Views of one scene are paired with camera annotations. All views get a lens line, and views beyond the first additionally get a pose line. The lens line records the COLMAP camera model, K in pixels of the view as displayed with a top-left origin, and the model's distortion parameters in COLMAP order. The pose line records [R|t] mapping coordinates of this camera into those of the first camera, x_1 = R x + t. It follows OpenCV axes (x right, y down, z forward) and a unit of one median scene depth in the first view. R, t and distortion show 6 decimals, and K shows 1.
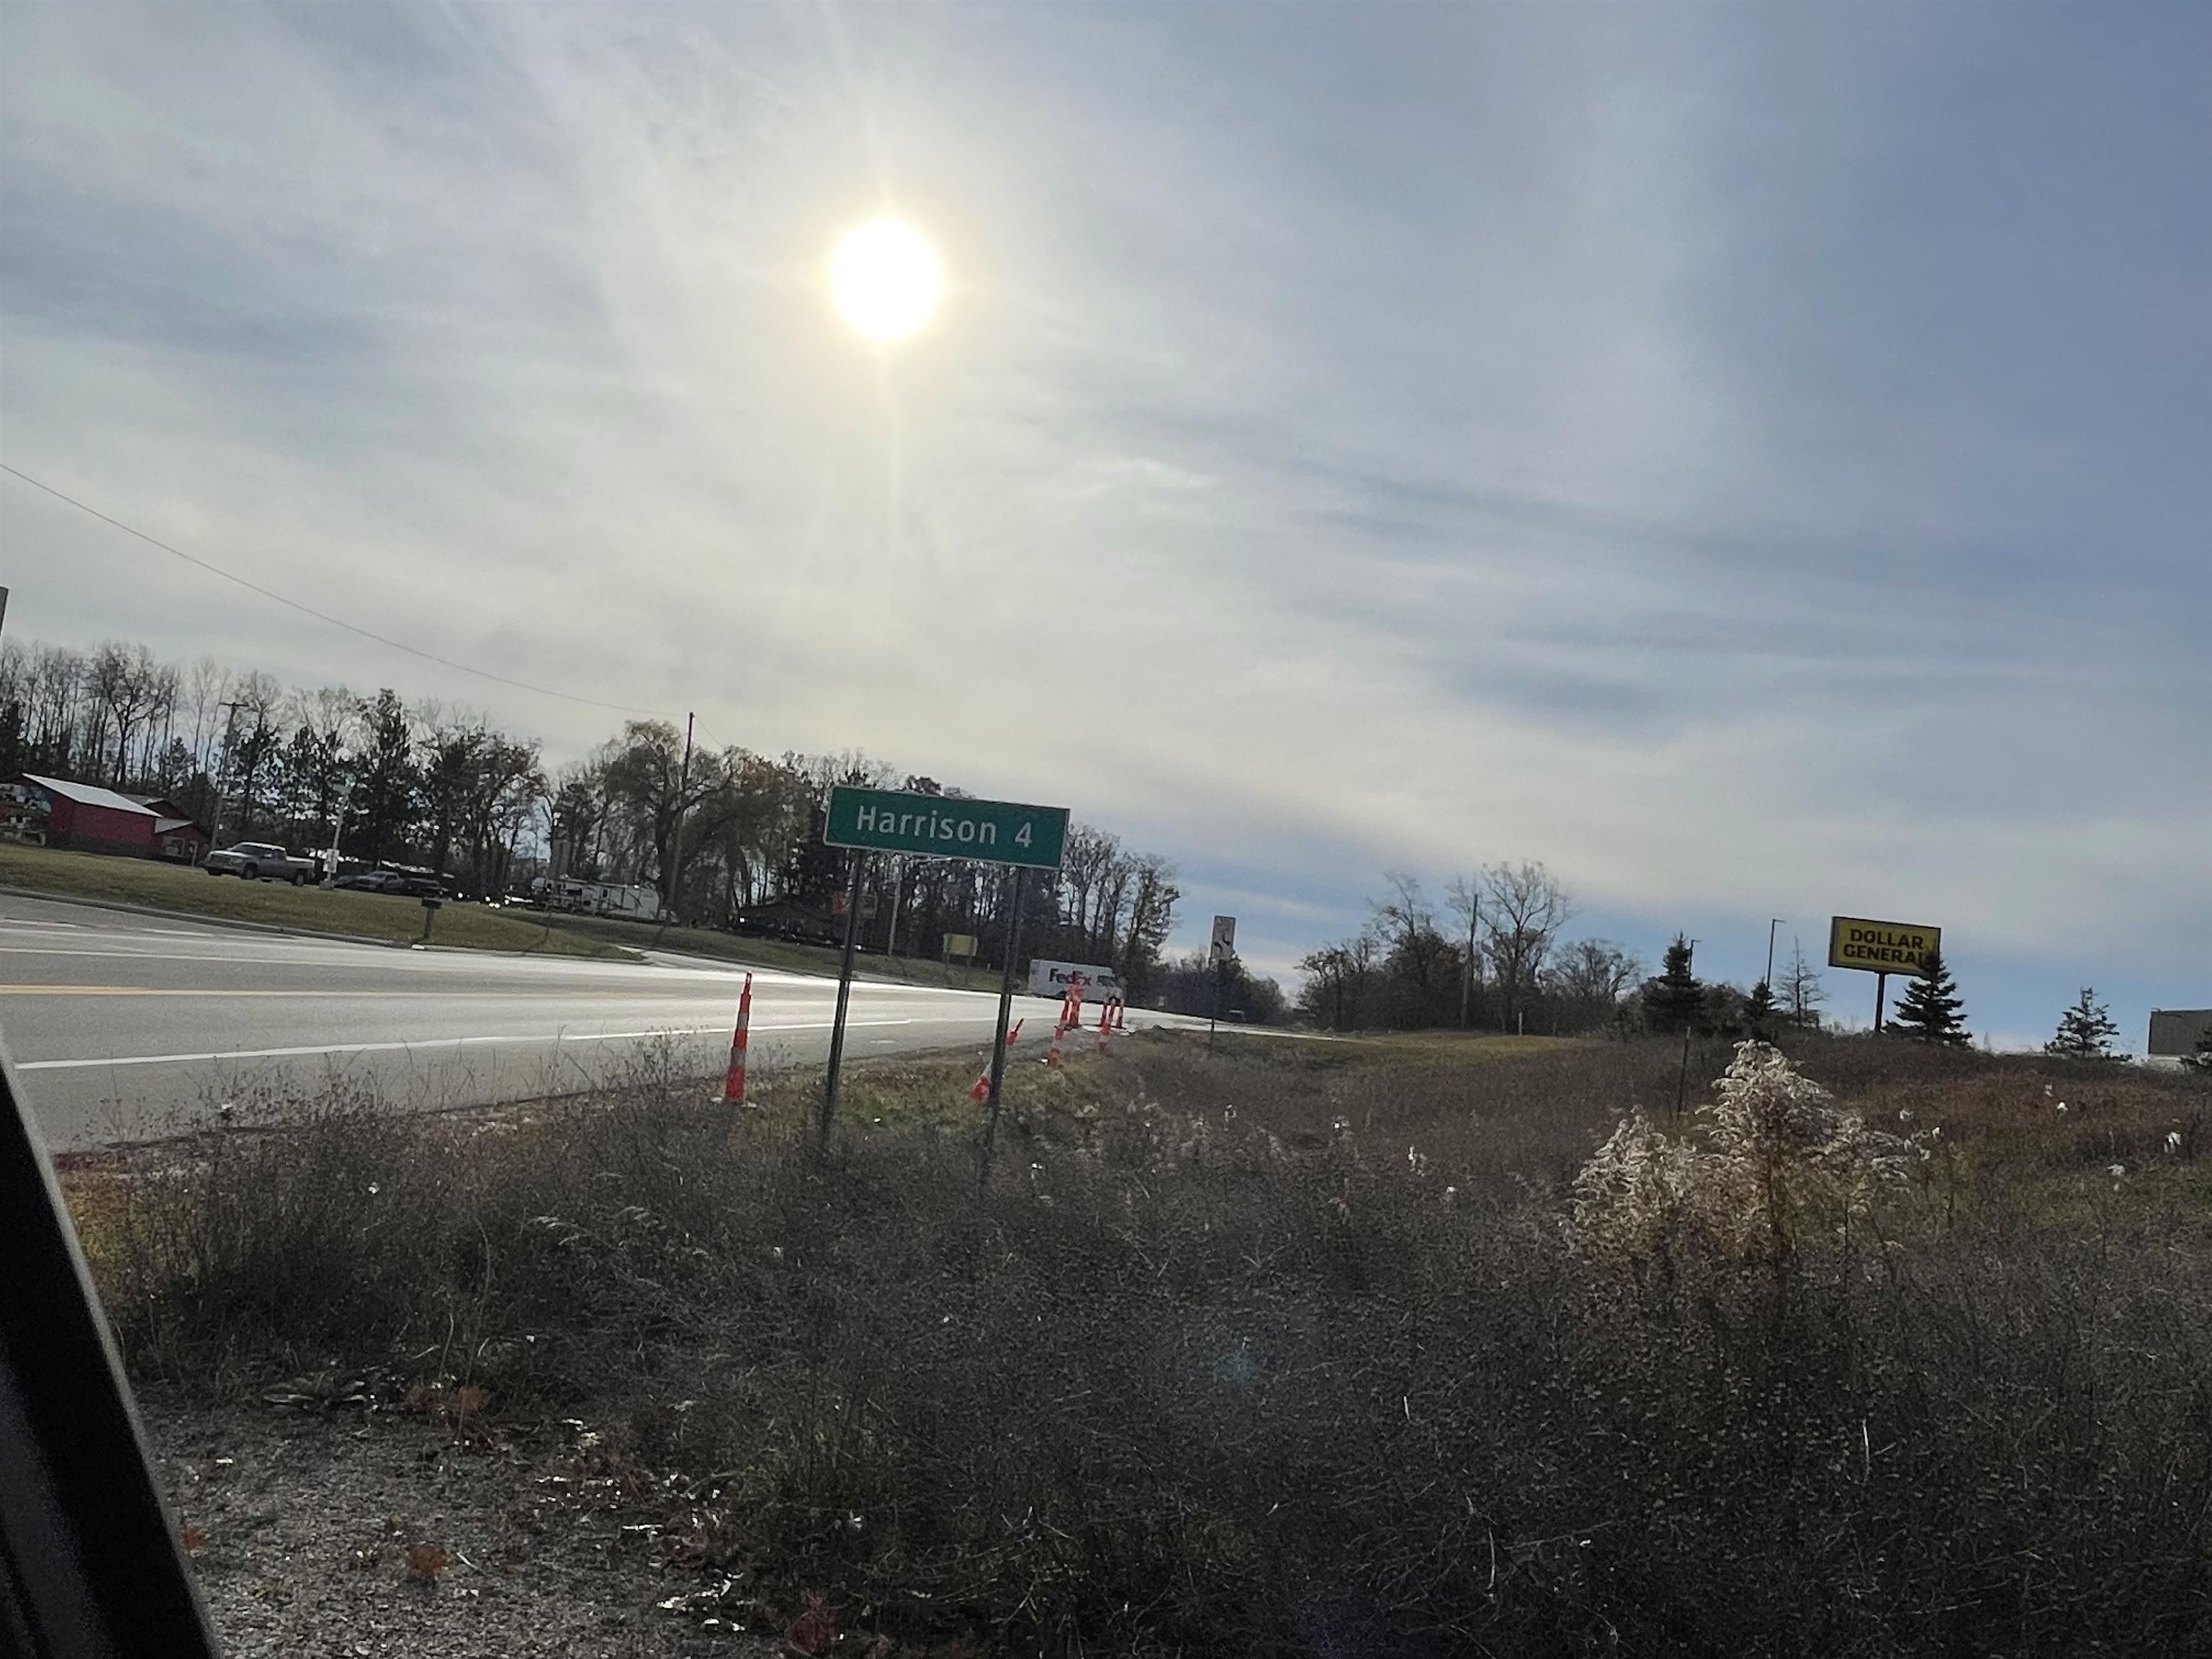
lens RADIAL K [[1648.5, 0, 1096.7], [0, 1648.5, 830.0], [0, 0, 1]] dist [0.007911, -0.005703]
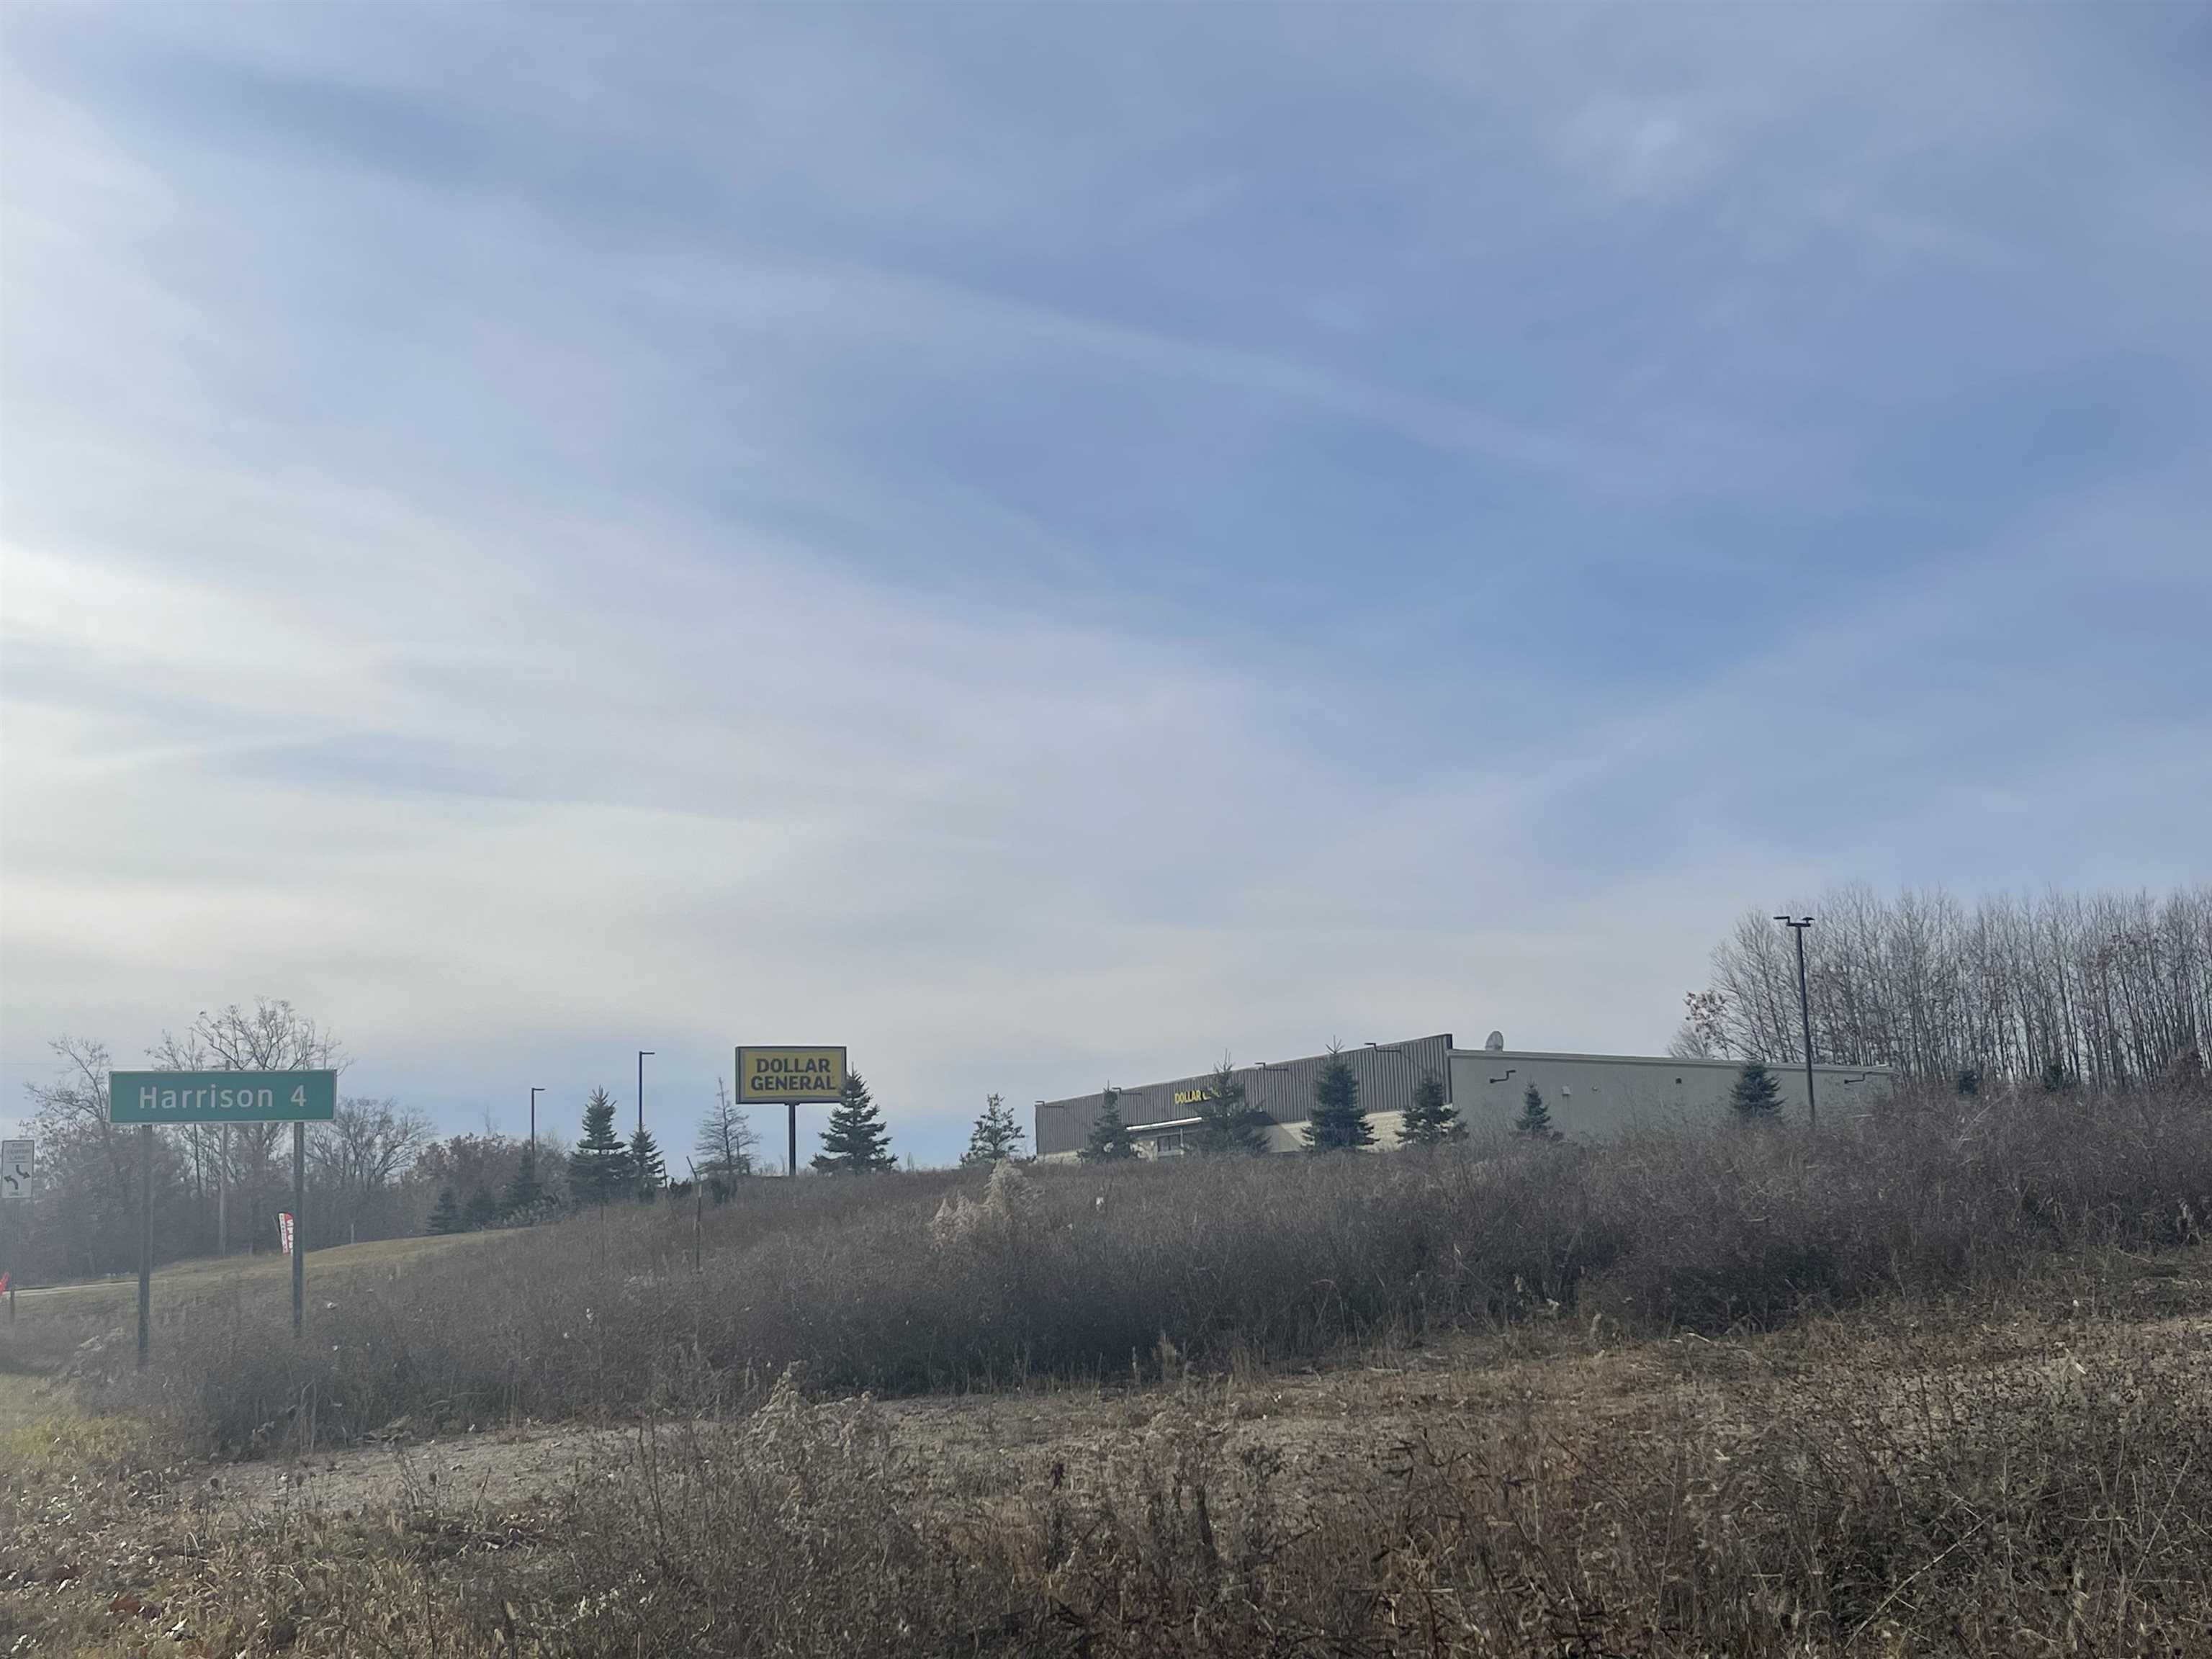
lens RADIAL K [[2385.0, 0, 1106.3], [0, 2385.0, 827.6], [0, 0, 1]] dist [-0.013145, 0.000000]
pose [[0.817008, -0.060790, 0.573413, -0.150903], [0.087543, 0.995977, -0.019144, -0.029552], [-0.569942, 0.065839, 0.819043, -0.214263]]
